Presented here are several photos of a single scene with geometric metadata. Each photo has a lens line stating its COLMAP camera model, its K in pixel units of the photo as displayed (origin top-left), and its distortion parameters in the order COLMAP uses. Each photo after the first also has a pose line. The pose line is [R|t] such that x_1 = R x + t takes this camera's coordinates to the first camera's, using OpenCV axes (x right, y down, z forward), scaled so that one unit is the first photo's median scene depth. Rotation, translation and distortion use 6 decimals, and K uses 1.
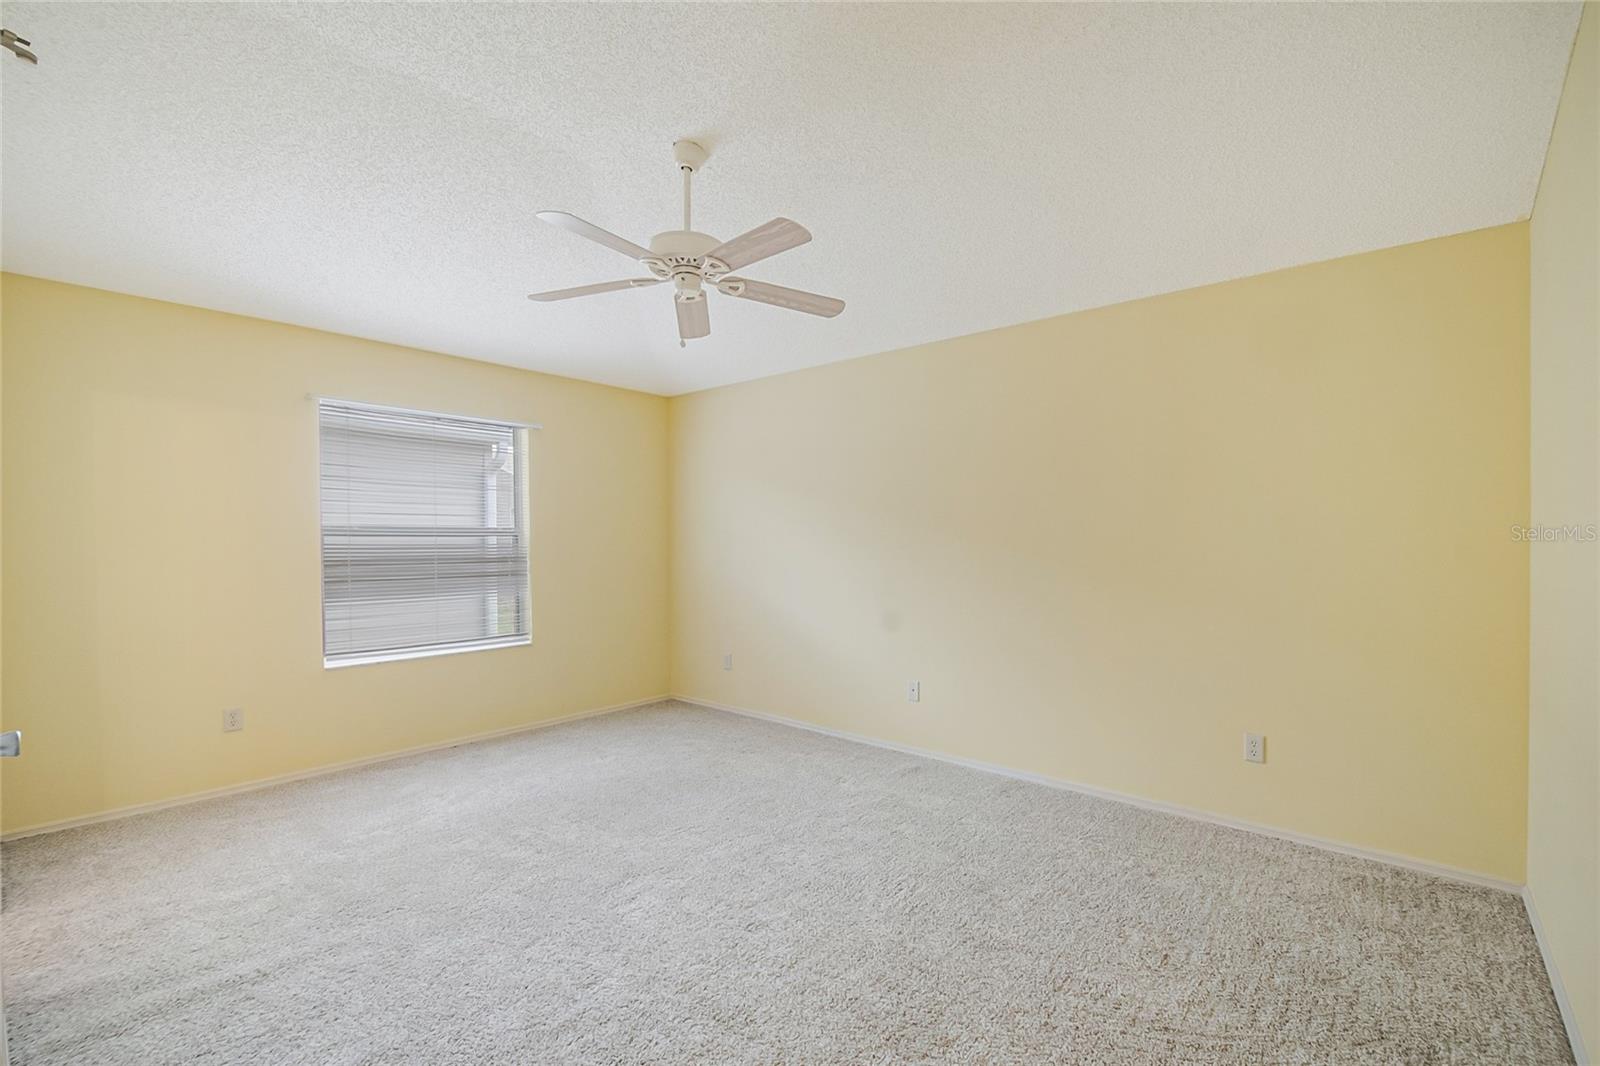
lens RADIAL K [[705.6, 0, 807.5], [0, 705.6, 542.0], [0, 0, 1]] dist [-0.008005, -0.001800]
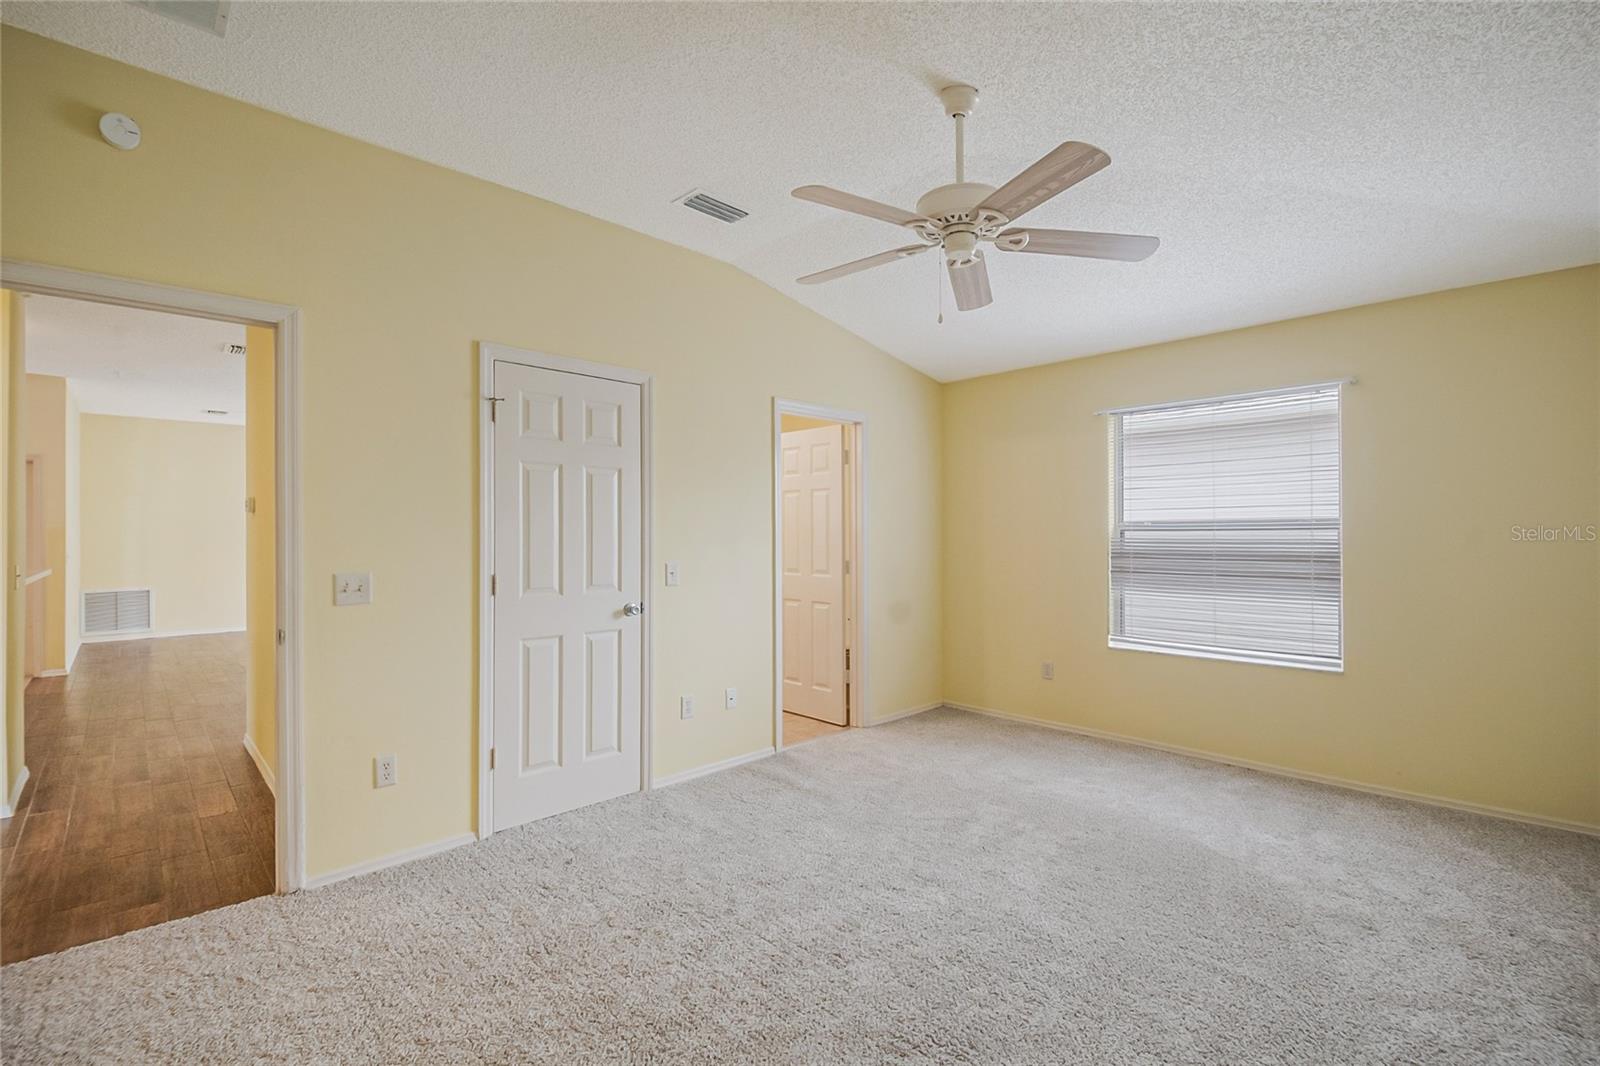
lens RADIAL K [[705.6, 0, 807.9], [0, 705.6, 529.9], [0, 0, 1]] dist [-0.008005, -0.001800]
pose [[-0.084739, -0.004051, -0.996395, 0.448414], [-0.001606, 0.999991, -0.003929, -0.004364], [0.996402, 0.001268, -0.084745, 0.553754]]
